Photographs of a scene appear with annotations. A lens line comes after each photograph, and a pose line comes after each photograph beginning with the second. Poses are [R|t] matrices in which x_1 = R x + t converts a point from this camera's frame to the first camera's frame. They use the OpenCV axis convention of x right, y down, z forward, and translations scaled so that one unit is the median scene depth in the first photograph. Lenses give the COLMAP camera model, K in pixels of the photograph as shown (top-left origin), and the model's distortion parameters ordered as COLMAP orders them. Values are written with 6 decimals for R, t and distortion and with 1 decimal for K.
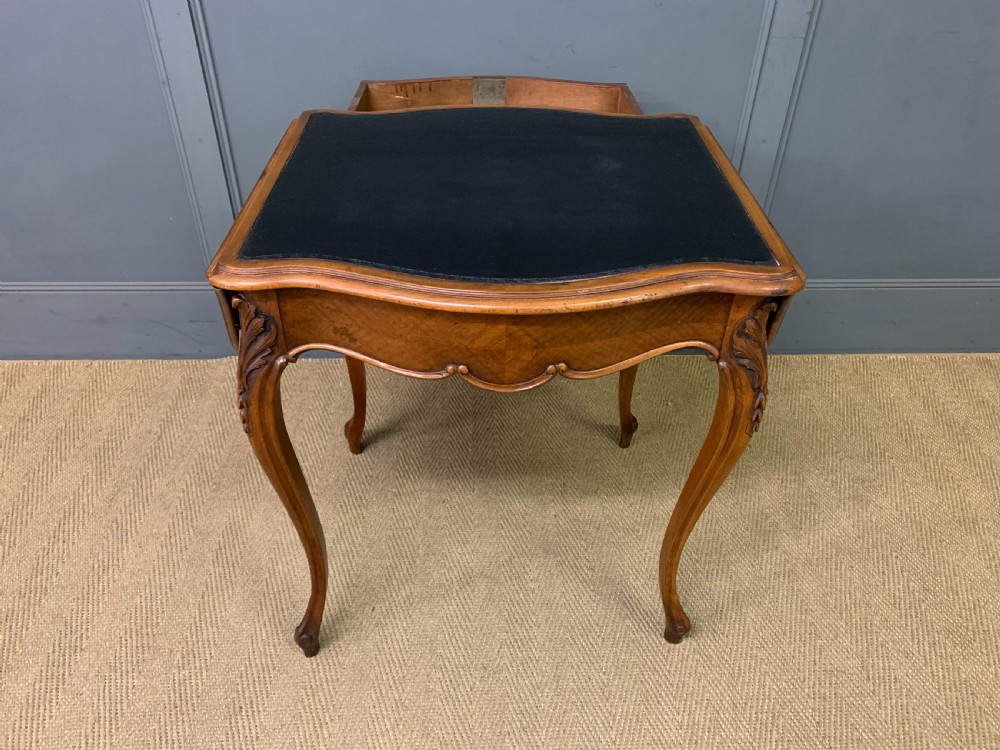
lens RADIAL K [[772.0, 0, 502.1], [0, 772.0, 380.6], [0, 0, 1]] dist [0.011887, 0.001610]
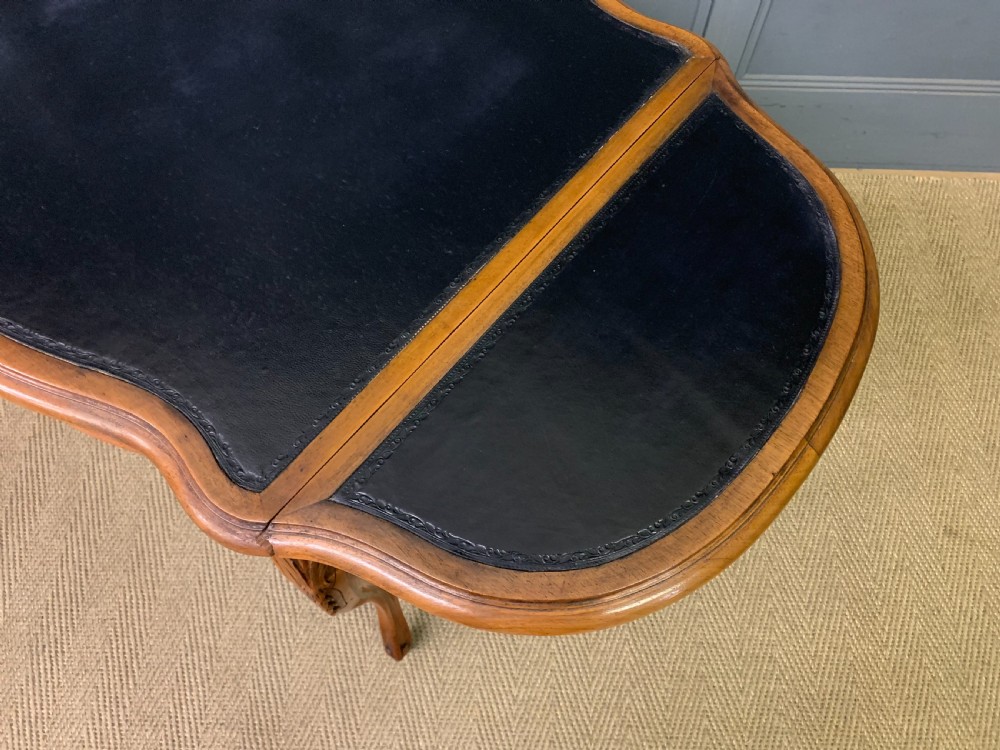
lens RADIAL K [[772.0, 0, 505.0], [0, 772.0, 371.7], [0, 0, 1]] dist [0.011887, 0.001610]
pose [[0.997312, 0.059608, -0.042617, 0.193312], [-0.034240, 0.893294, 0.448166, -0.254445], [0.064784, -0.445502, 0.892934, 0.292954]]
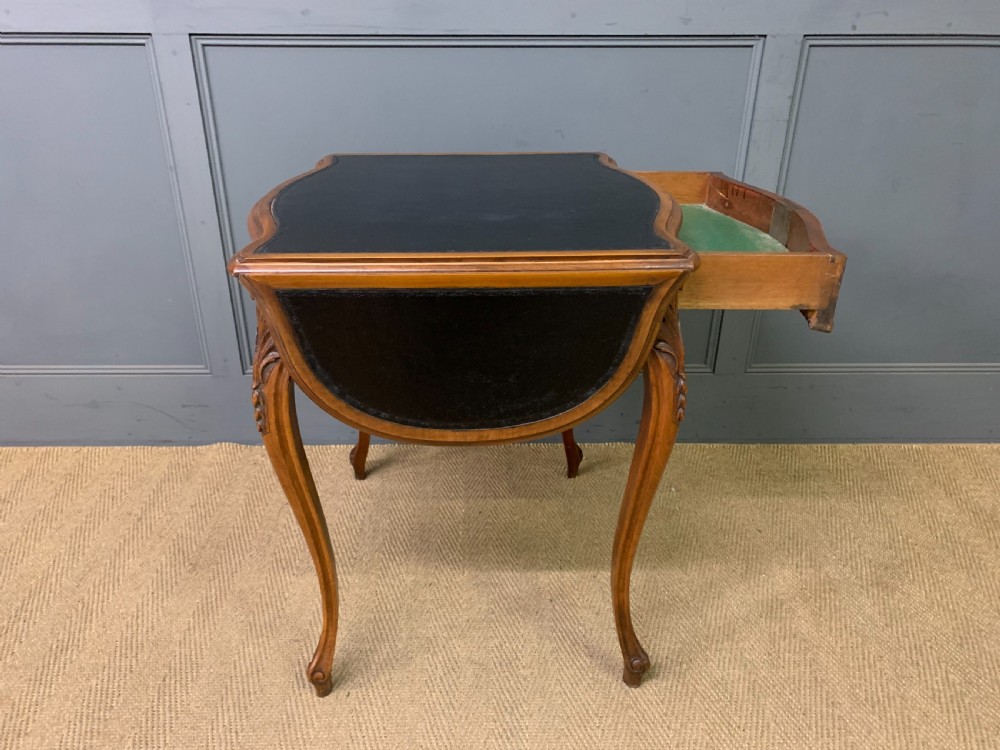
lens RADIAL K [[772.0, 0, 486.1], [0, 772.0, 380.7], [0, 0, 1]] dist [0.011887, 0.001610]
pose [[0.999481, -0.001448, -0.032193, 0.023082], [-0.004545, 0.982674, -0.185286, 0.094287], [0.031903, 0.185336, 0.982157, 0.042532]]
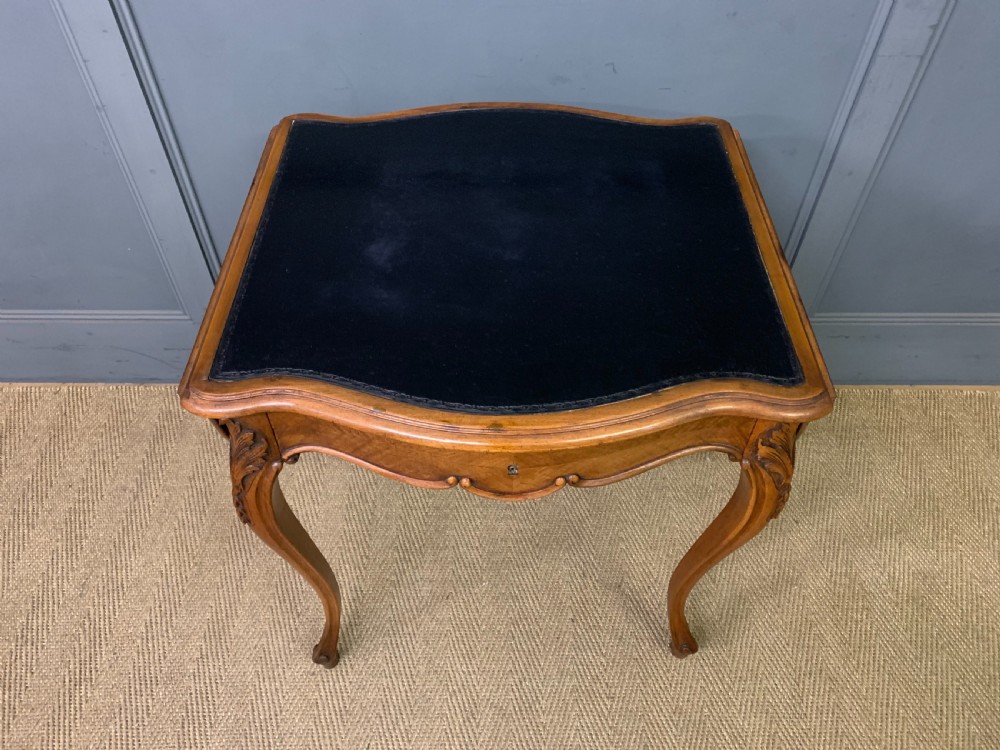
lens RADIAL K [[772.0, 0, 498.0], [0, 772.0, 369.1], [0, 0, 1]] dist [0.011887, 0.001610]
pose [[0.999324, 0.019925, -0.030904, 0.005037], [-0.013373, 0.979844, 0.199318, -0.301791], [0.034253, -0.198770, 0.979447, 0.188018]]
